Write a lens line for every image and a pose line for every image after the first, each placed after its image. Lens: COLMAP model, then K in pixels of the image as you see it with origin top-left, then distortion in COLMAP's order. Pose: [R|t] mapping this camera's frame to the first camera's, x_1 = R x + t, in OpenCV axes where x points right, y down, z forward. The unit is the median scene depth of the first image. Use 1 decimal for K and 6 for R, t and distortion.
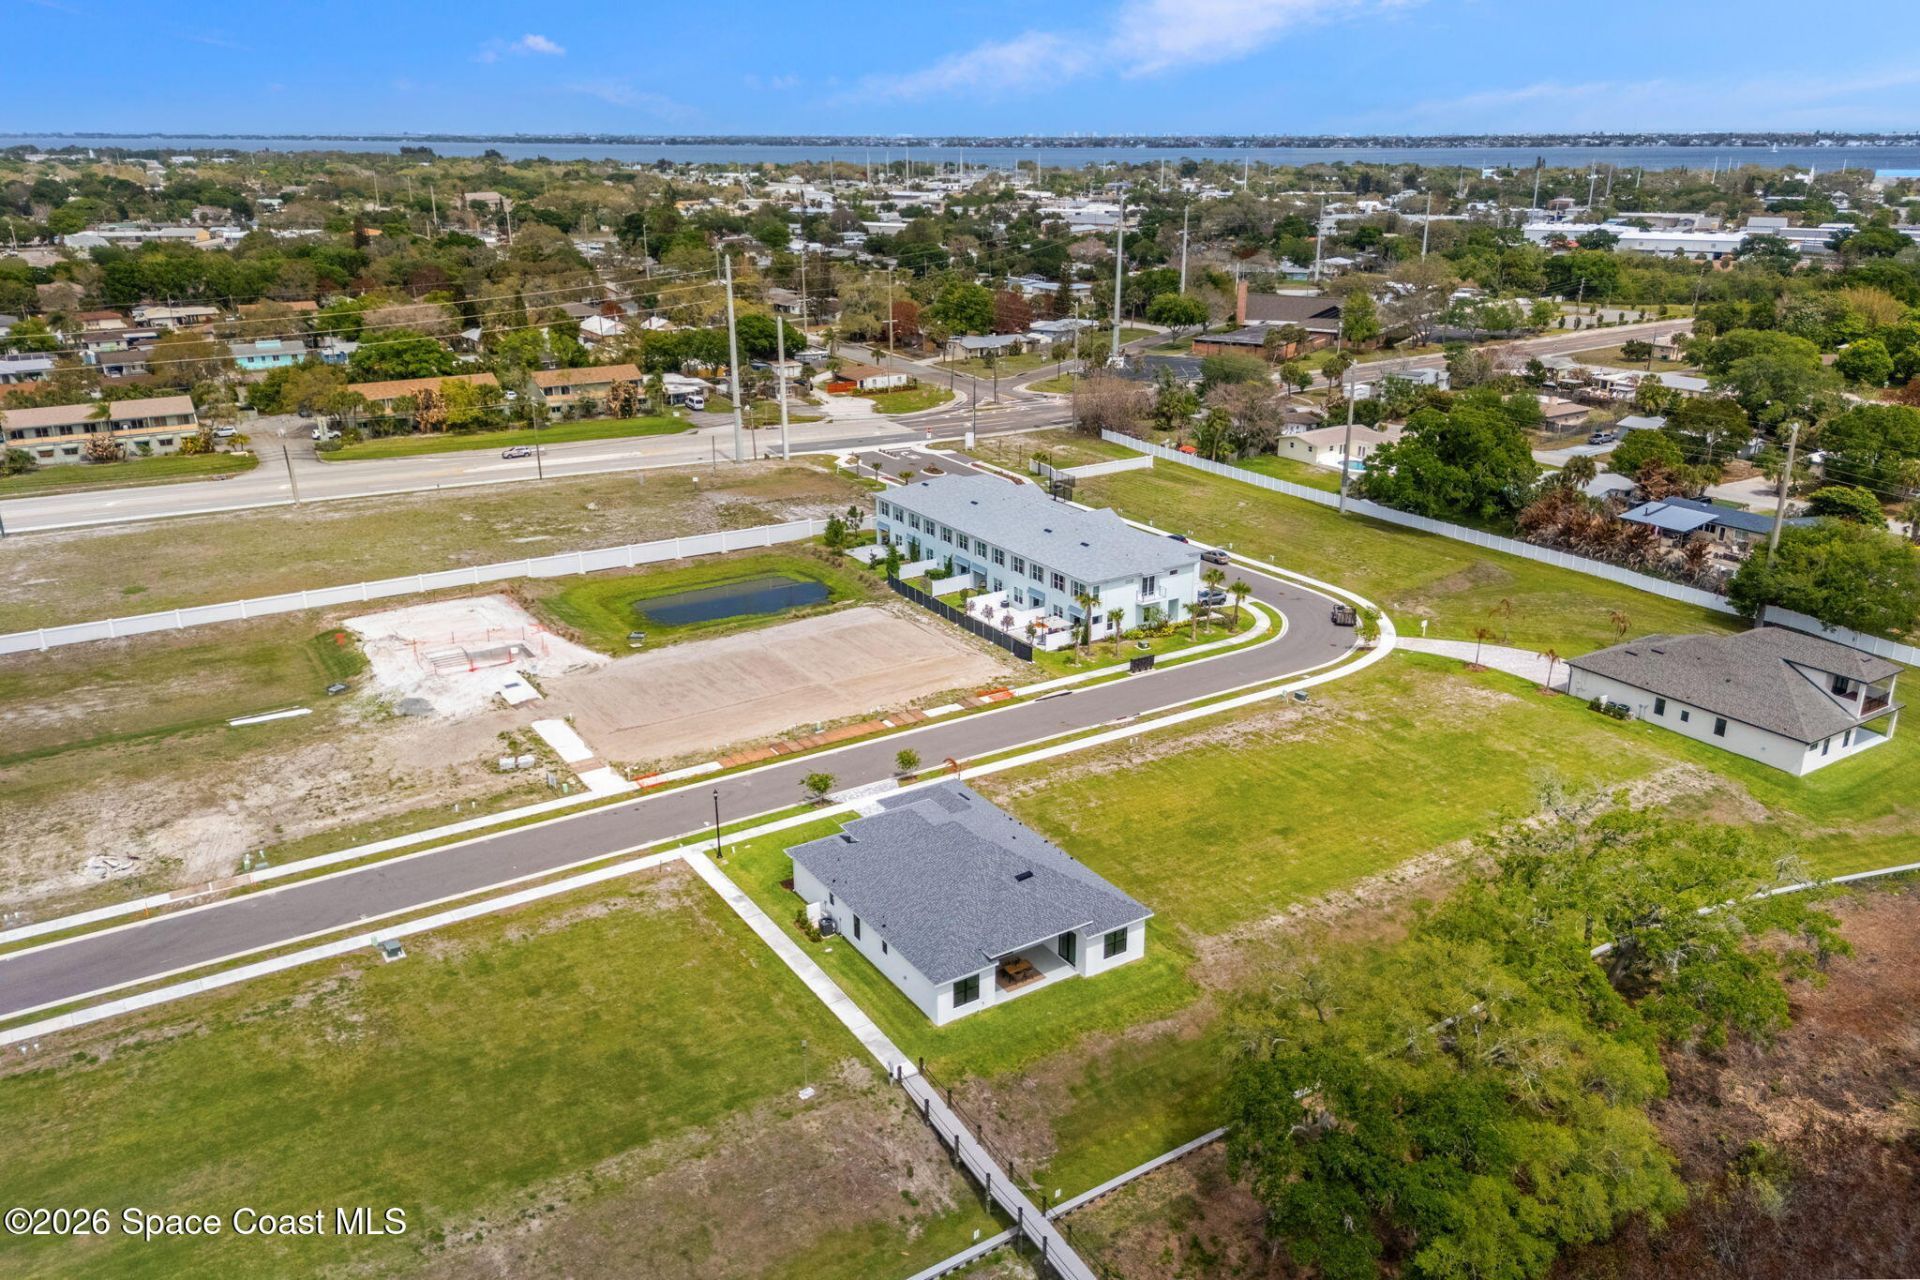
lens RADIAL K [[1433.7, 0, 960.3], [0, 1433.7, 619.2], [0, 0, 1]] dist [0.099826, -0.128155]
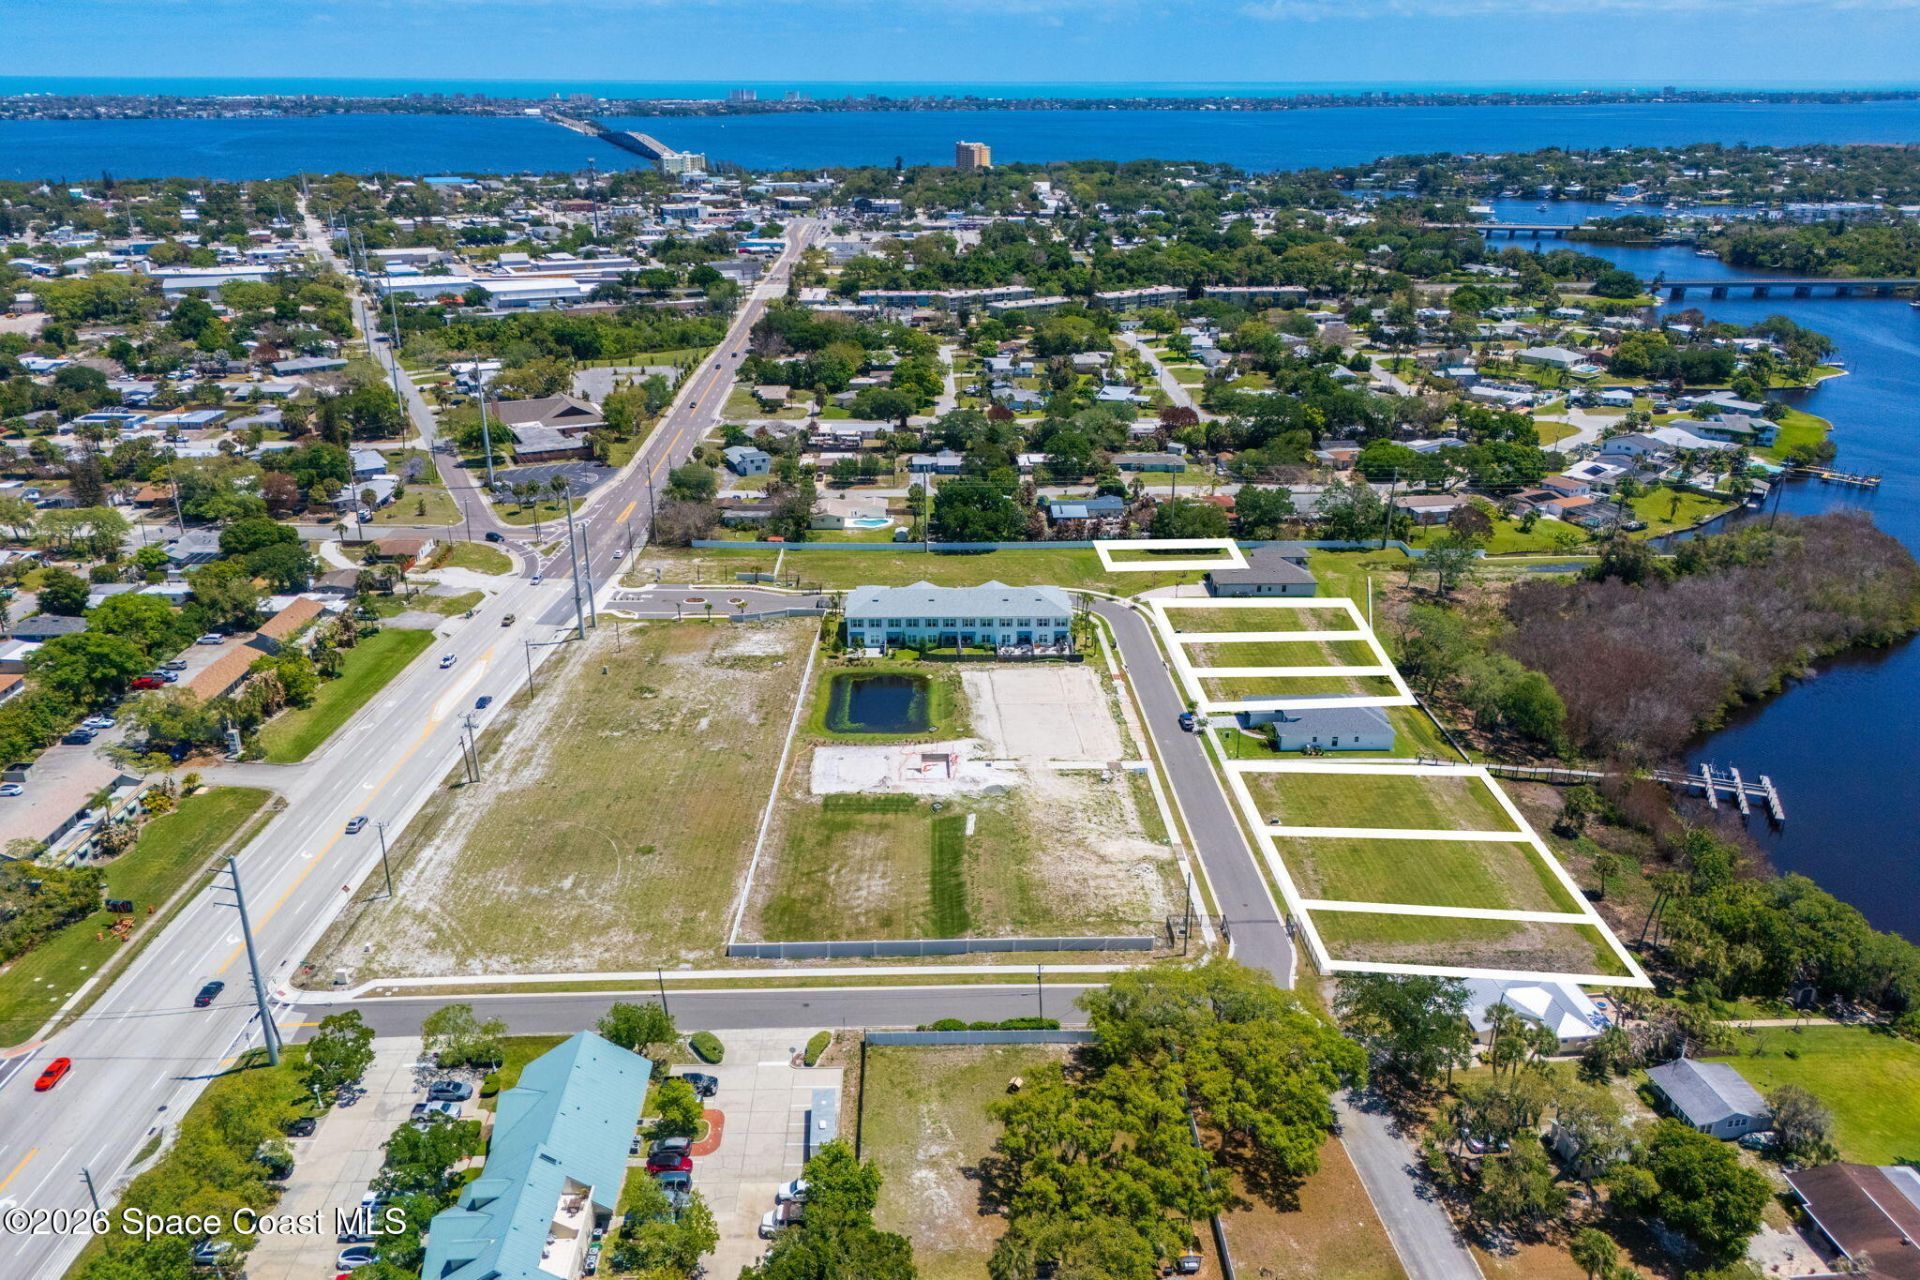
lens RADIAL K [[1402.6, 0, 960.0], [0, 1402.6, 640.0], [0, 0, 1]] dist [0.083859, -0.100673]
pose [[0.522499, -0.311501, 0.793701, -1.462466], [0.272142, 0.943113, 0.190987, -0.387102], [-0.808043, 0.116209, 0.577549, 0.026501]]
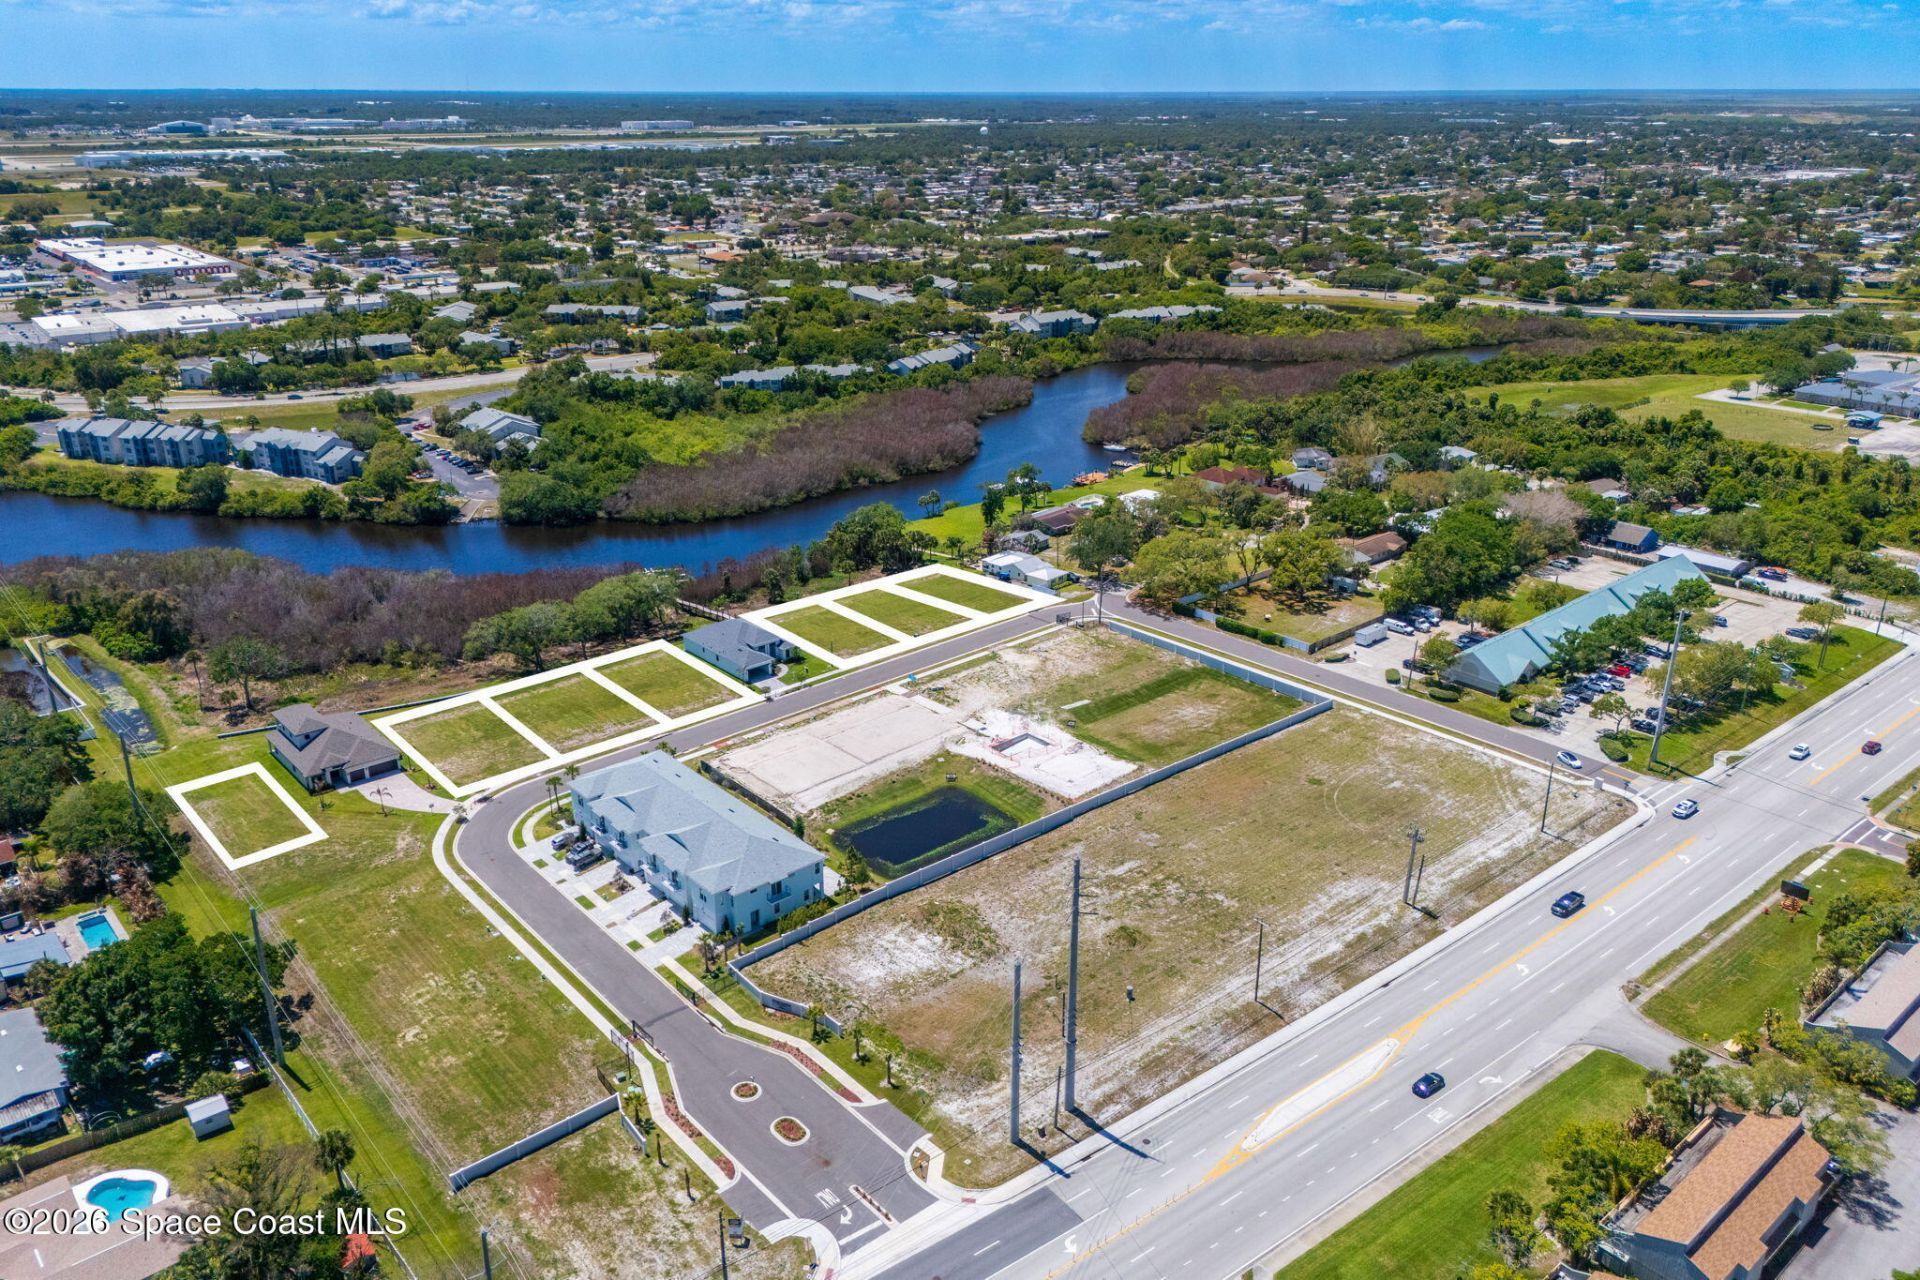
lens RADIAL K [[1402.6, 0, 960.0], [0, 1402.6, 640.0], [0, 0, 1]] dist [0.083859, -0.100673]
pose [[-0.988751, 0.053738, -0.139586, -0.026254], [-0.048800, 0.766263, 0.640671, -1.092222], [0.141388, 0.640276, -0.755021, 2.069466]]
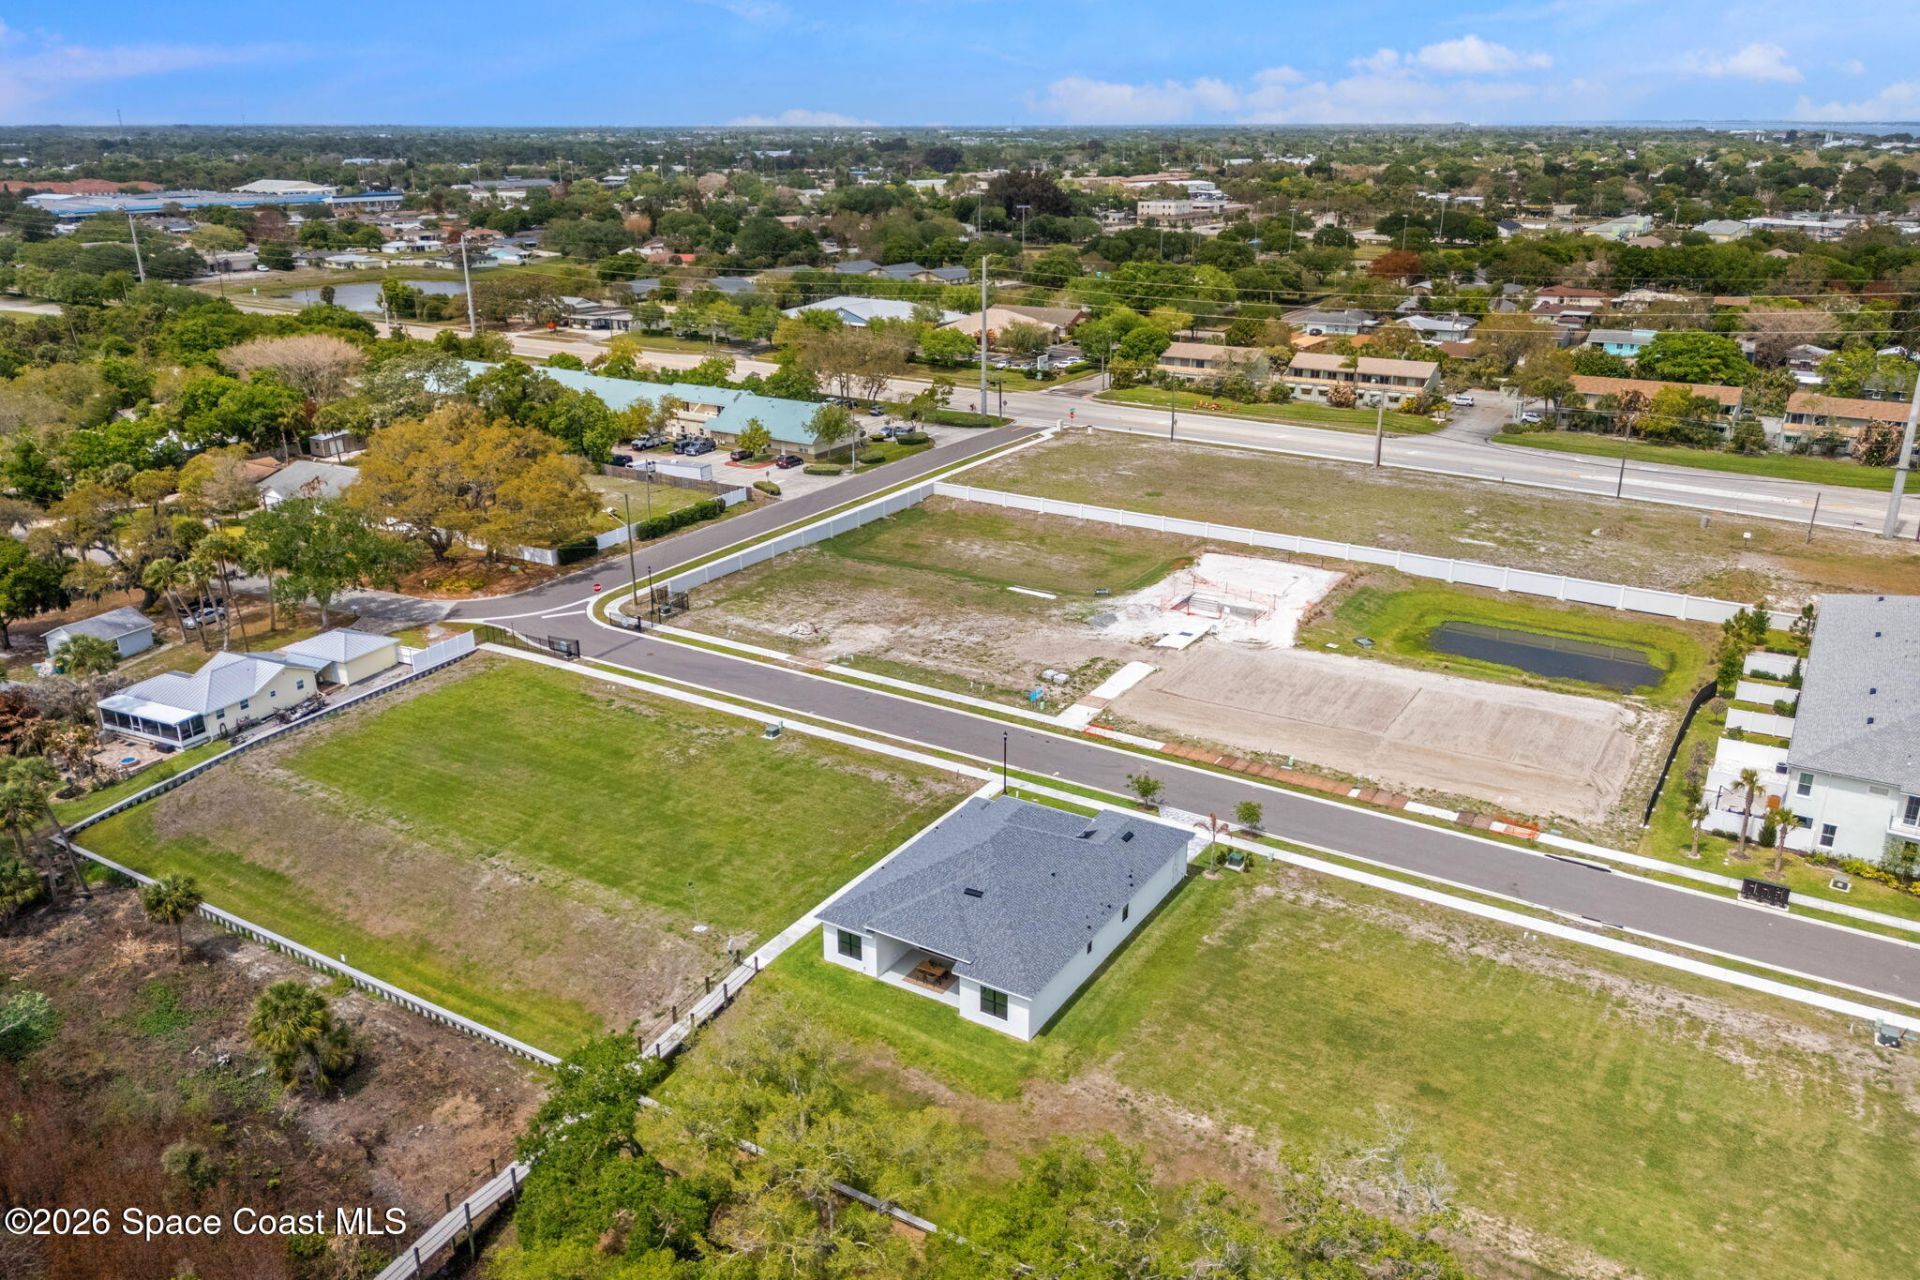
lens RADIAL K [[1433.7, 0, 960.3], [0, 1433.7, 619.2], [0, 0, 1]] dist [0.099826, -0.128155]
pose [[0.429853, 0.294778, -0.853424, 0.483735], [-0.288499, 0.940496, 0.179542, -0.098893], [0.855567, 0.169035, 0.489318, 0.288954]]
